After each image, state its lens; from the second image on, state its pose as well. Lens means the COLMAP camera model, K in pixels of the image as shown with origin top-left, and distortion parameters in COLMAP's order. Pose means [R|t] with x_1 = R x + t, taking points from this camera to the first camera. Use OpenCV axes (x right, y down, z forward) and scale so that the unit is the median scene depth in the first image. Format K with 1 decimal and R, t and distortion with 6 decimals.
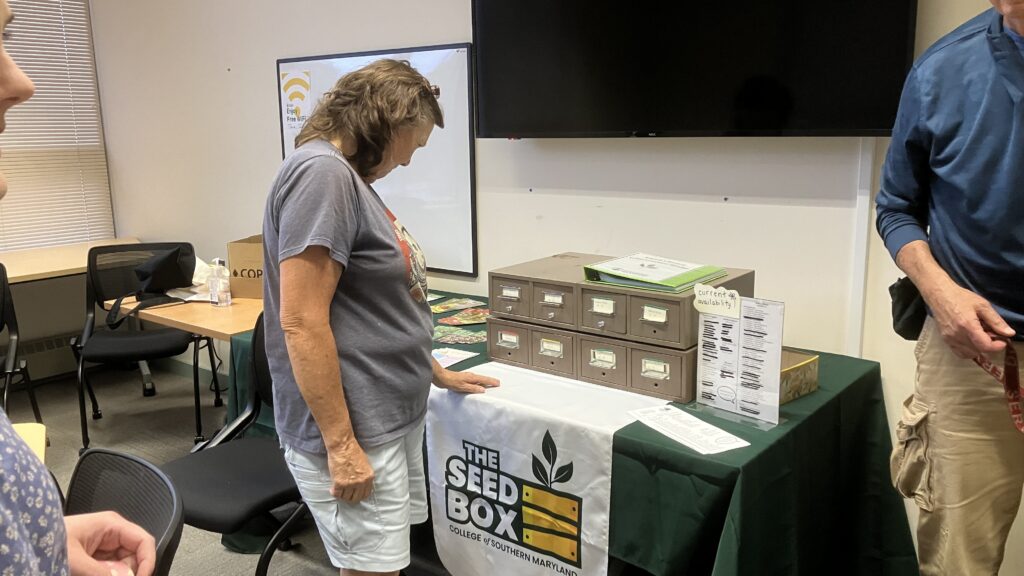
lens RADIAL K [[862.1, 0, 512.0], [0, 862.1, 288.0], [0, 0, 1]] dist [0.055420, 0.003024]
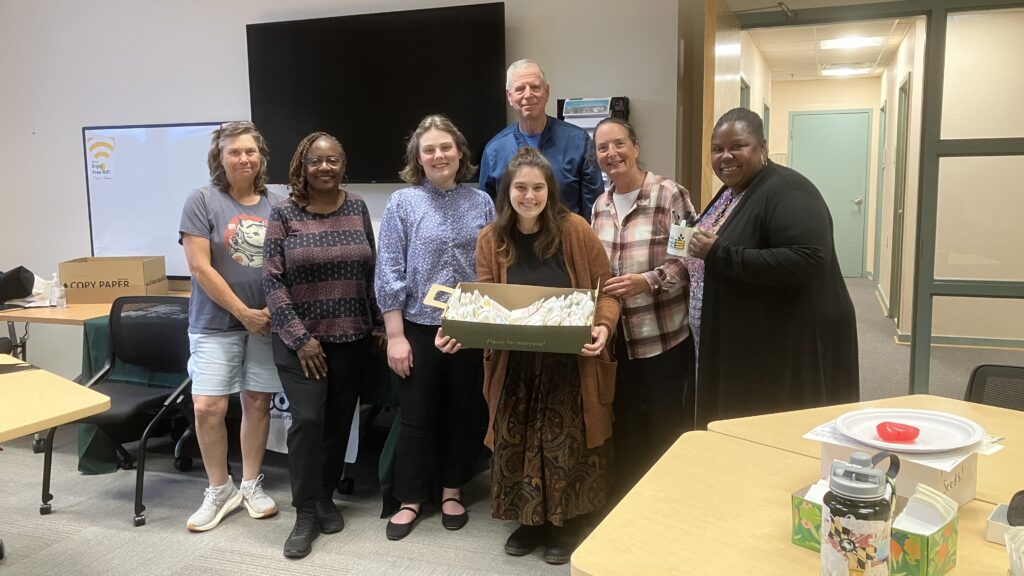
lens RADIAL K [[862.1, 0, 512.0], [0, 862.1, 288.0], [0, 0, 1]] dist [0.055420, 0.003024]
pose [[0.953187, -0.037636, 0.300032, -0.068815], [0.057593, 0.996657, -0.057948, 0.106240], [-0.296848, 0.072515, 0.952168, -0.496461]]
